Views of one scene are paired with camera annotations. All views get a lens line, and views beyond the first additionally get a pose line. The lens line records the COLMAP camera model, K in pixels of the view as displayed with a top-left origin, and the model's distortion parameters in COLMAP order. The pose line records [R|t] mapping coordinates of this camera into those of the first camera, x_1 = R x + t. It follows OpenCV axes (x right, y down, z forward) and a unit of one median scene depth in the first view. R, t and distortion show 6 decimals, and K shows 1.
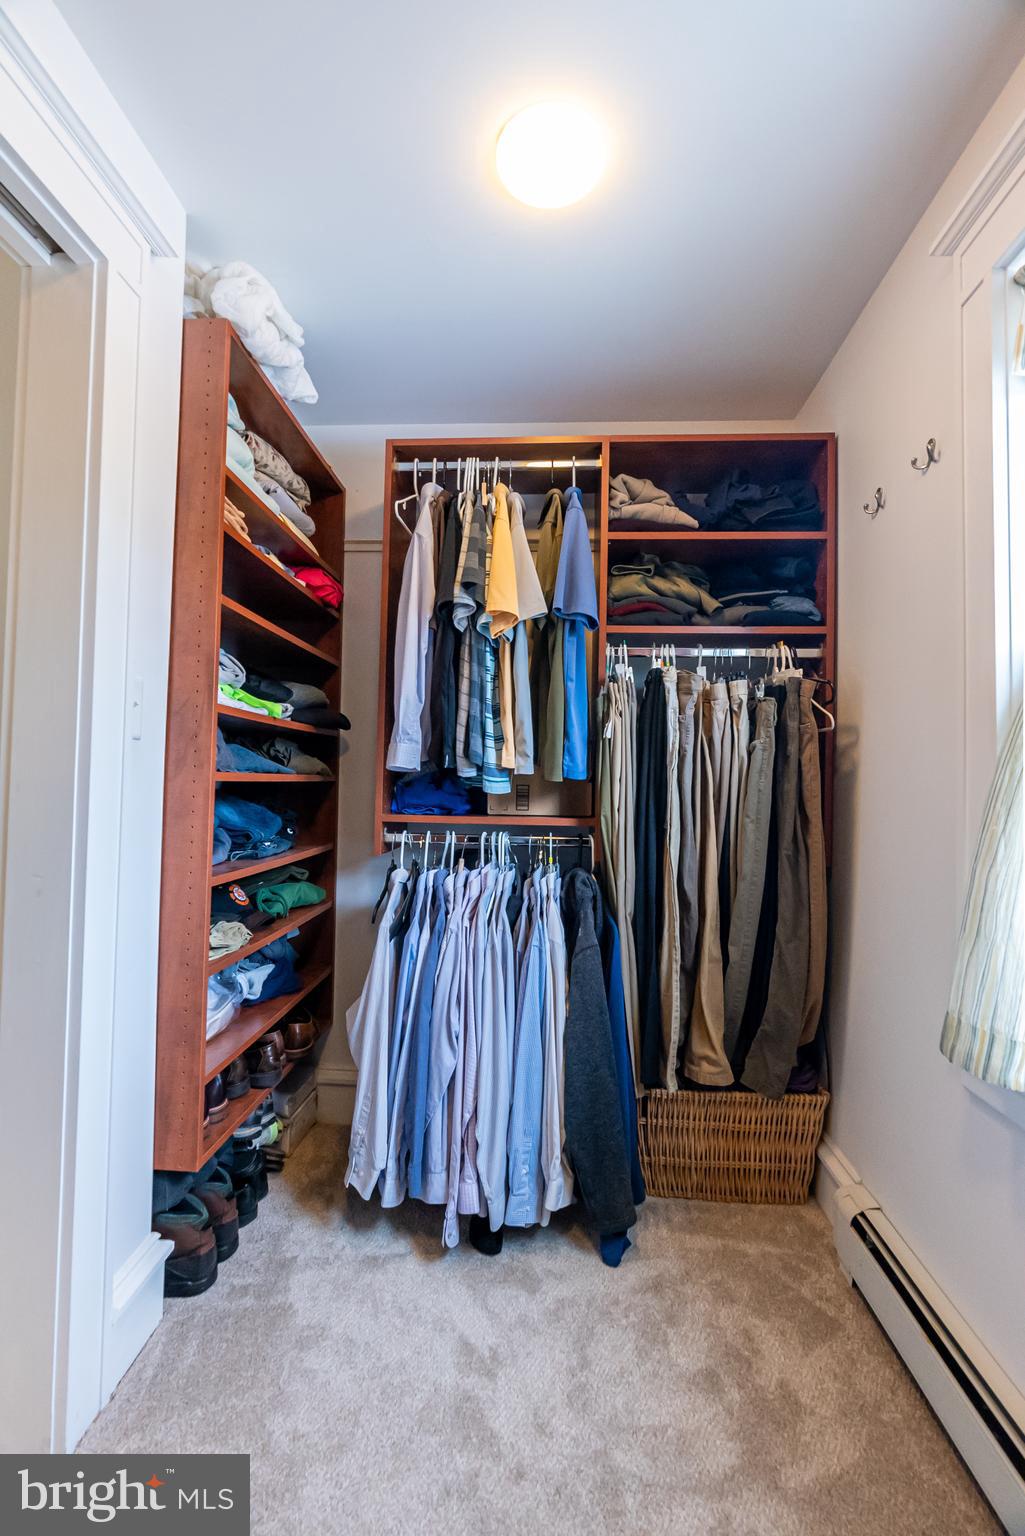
lens RADIAL K [[694.7, 0, 493.8], [0, 694.7, 754.1], [0, 0, 1]] dist [-0.010721, 0.005075]
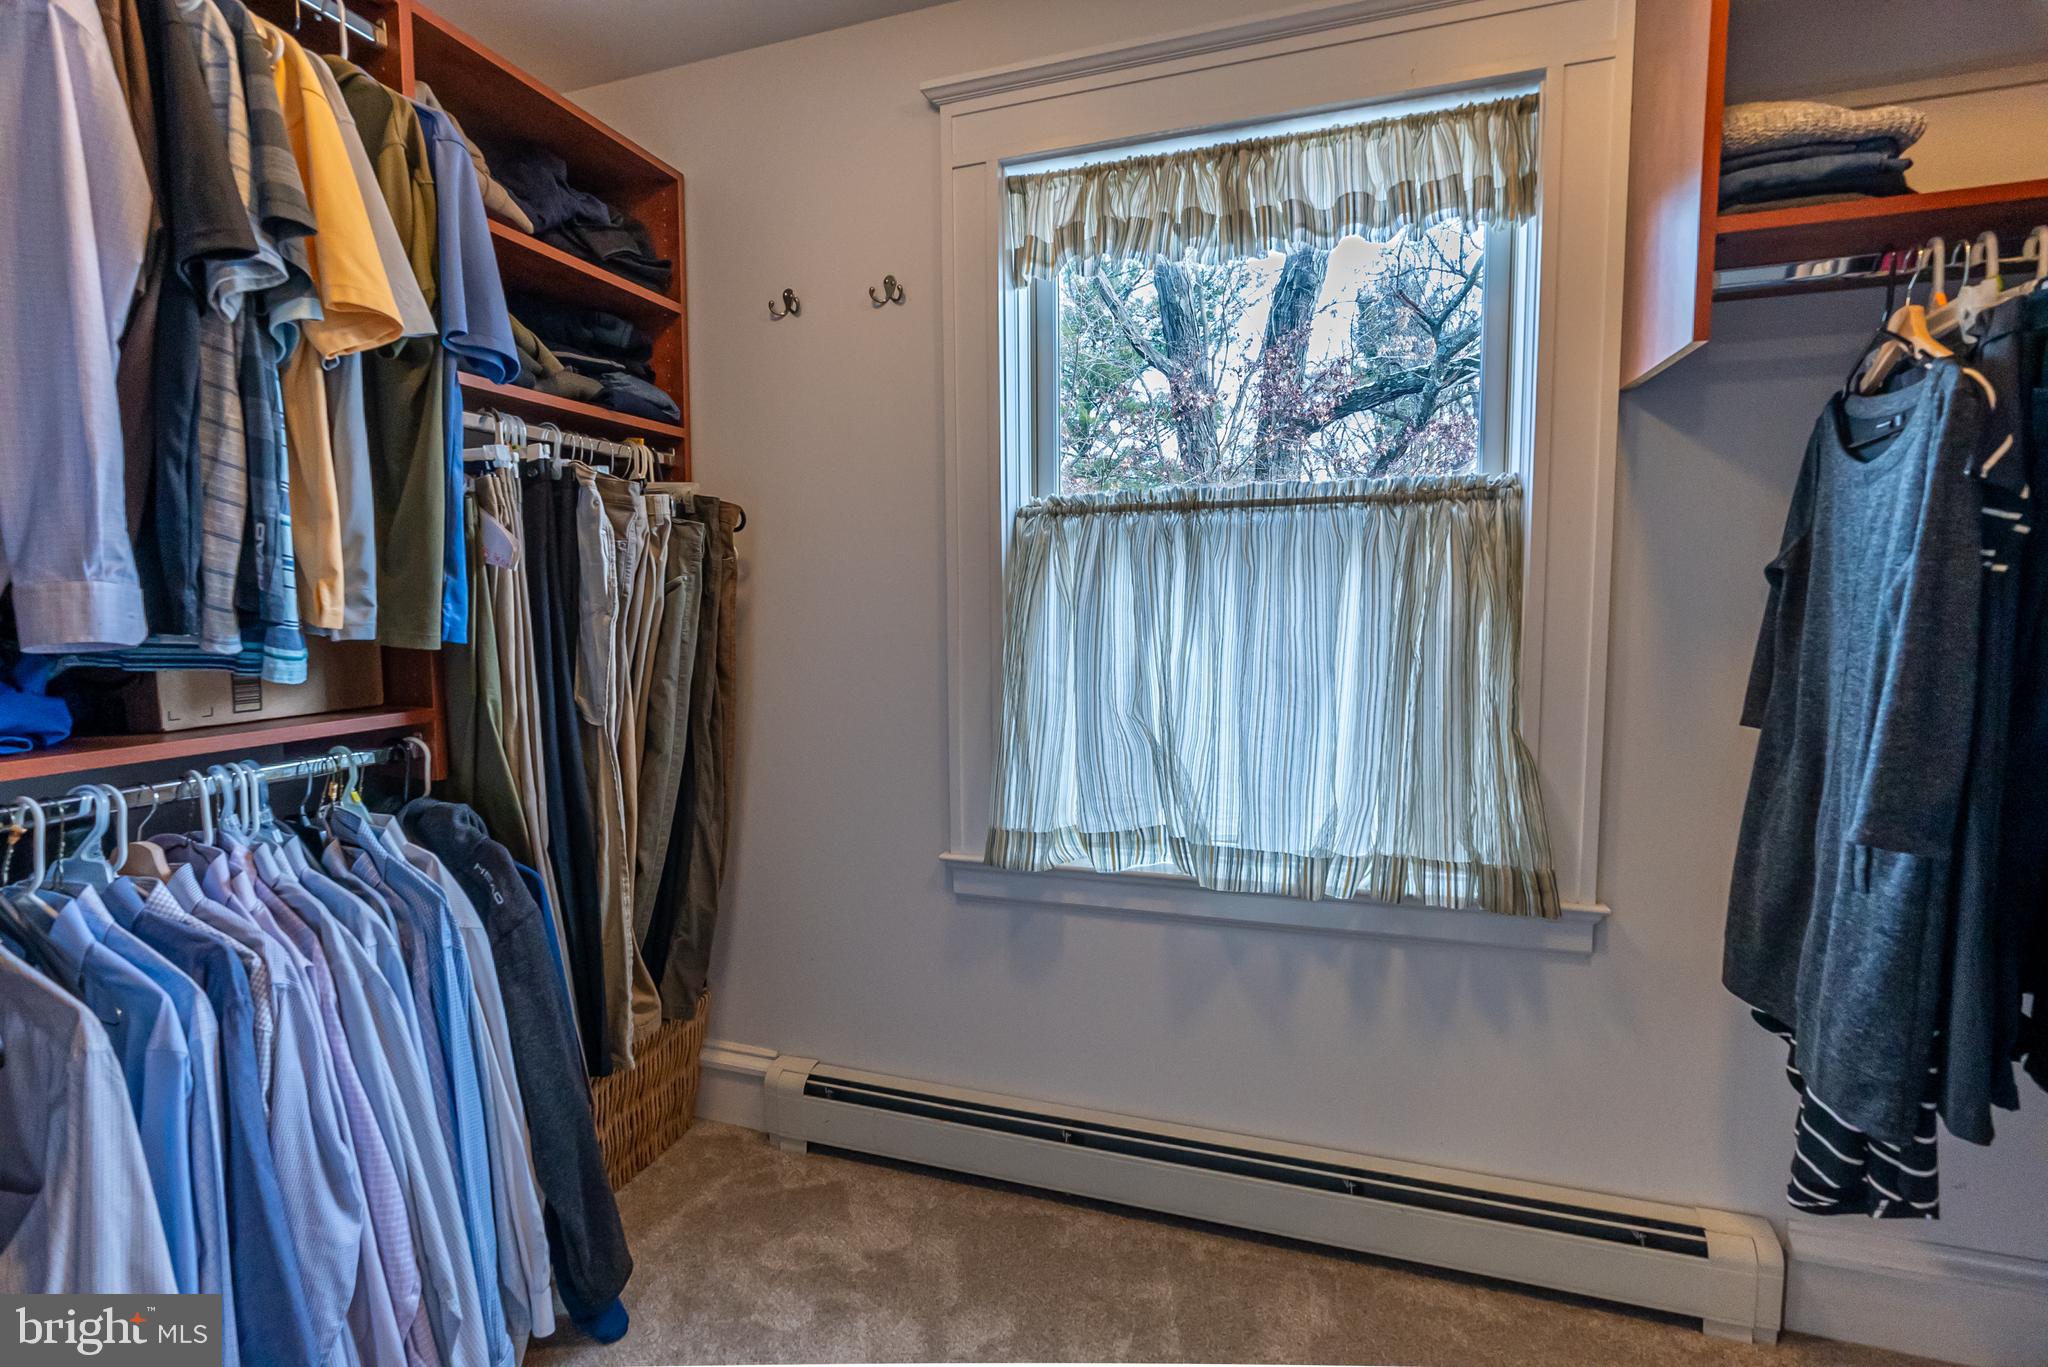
lens RADIAL K [[926.3, 0, 1036.9], [0, 926.3, 679.6], [0, 0, 1]] dist [-0.010721, 0.005075]
pose [[0.249165, -0.104187, 0.962841, -0.487582], [-0.027217, 0.993051, 0.114499, -0.033080], [-0.968079, -0.054734, 0.244598, 0.353634]]
